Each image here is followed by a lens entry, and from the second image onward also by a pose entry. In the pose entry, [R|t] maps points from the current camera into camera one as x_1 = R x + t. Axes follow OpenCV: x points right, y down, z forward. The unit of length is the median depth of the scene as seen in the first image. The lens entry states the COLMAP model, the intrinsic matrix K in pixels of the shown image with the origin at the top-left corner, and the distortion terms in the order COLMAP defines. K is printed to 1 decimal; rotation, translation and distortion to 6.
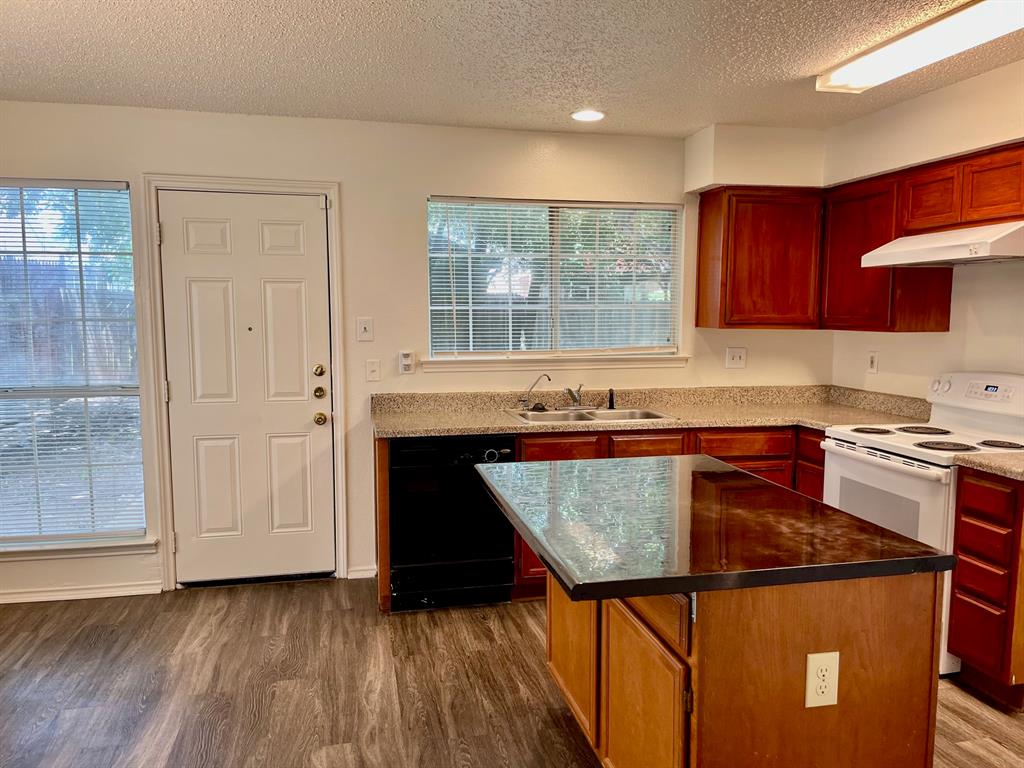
lens RADIAL K [[769.1, 0, 514.5], [0, 769.1, 390.7], [0, 0, 1]] dist [0.074234, -0.097583]
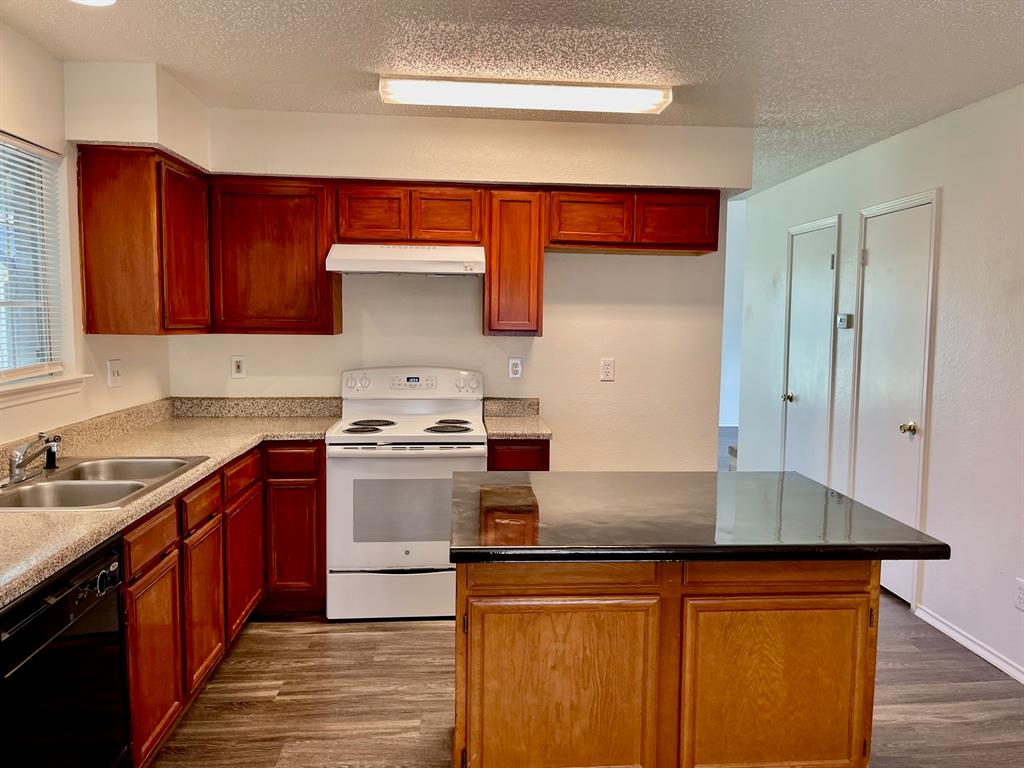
lens RADIAL K [[769.1, 0, 514.5], [0, 769.1, 390.7], [0, 0, 1]] dist [0.074234, -0.097583]
pose [[0.143832, -0.095719, 0.984962, -0.514190], [0.092359, 0.992265, 0.082942, -0.066332], [-0.985283, 0.079041, 0.151560, 0.629384]]
